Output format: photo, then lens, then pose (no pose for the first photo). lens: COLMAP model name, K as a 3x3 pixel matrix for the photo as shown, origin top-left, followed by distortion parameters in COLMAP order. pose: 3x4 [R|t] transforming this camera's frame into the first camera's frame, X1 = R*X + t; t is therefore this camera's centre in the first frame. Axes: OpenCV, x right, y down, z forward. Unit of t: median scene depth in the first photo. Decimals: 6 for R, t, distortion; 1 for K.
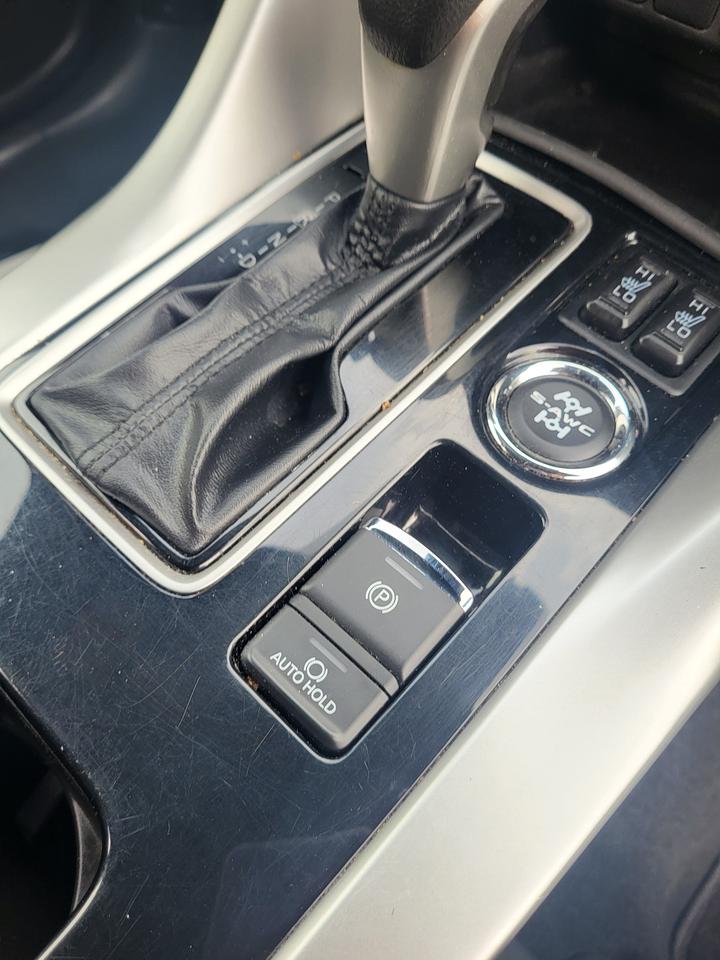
lens RADIAL K [[769.1, 0, 360.0], [0, 769.1, 480.0], [0, 0, 1]] dist [-0.001386, 0.007837]
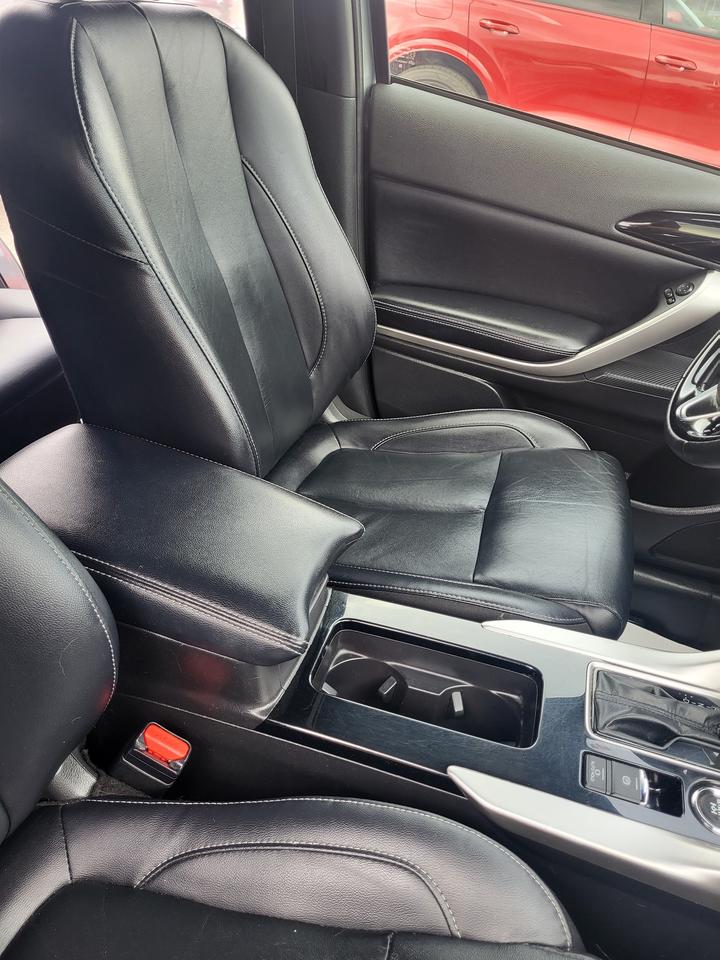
lens RADIAL K [[721.0, 0, 359.5], [0, 721.0, 470.4], [0, 0, 1]] dist [0.012125, 0.001443]
pose [[0.444930, 0.580424, -0.682015, 0.821430], [-0.814643, 0.578650, -0.038998, 0.400605], [0.372012, 0.572951, 0.730297, -2.400815]]
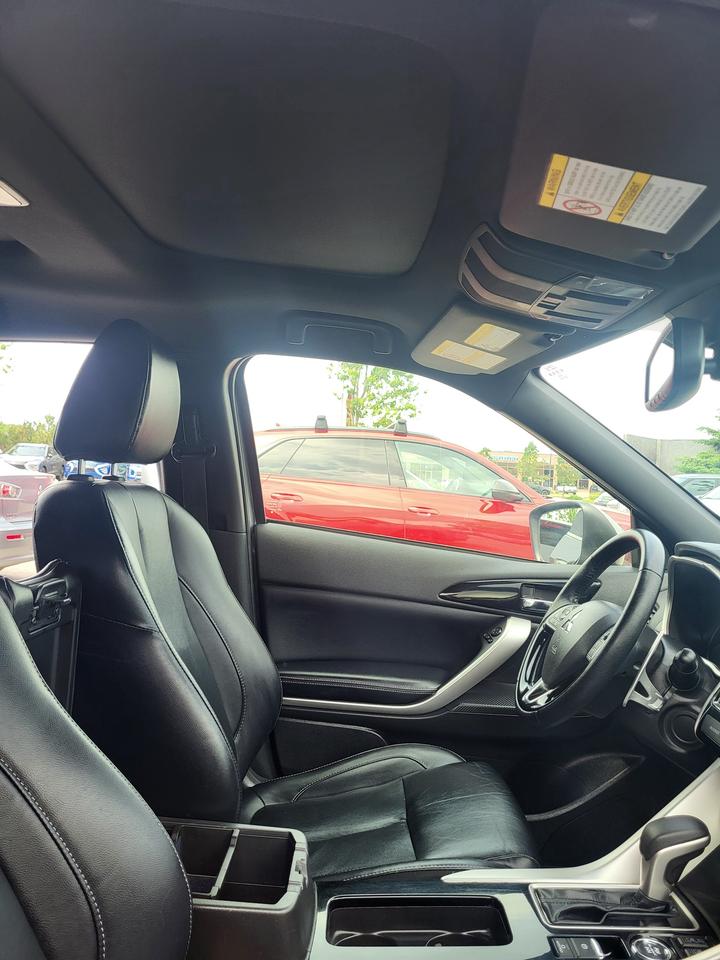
lens RADIAL K [[769.1, 0, 360.0], [0, 769.1, 480.0], [0, 0, 1]] dist [-0.001386, 0.007837]
pose [[0.699049, 0.070898, -0.711550, 1.939390], [-0.638755, 0.509214, -0.576796, 2.009111], [0.321437, 0.857715, 0.401252, -3.292967]]
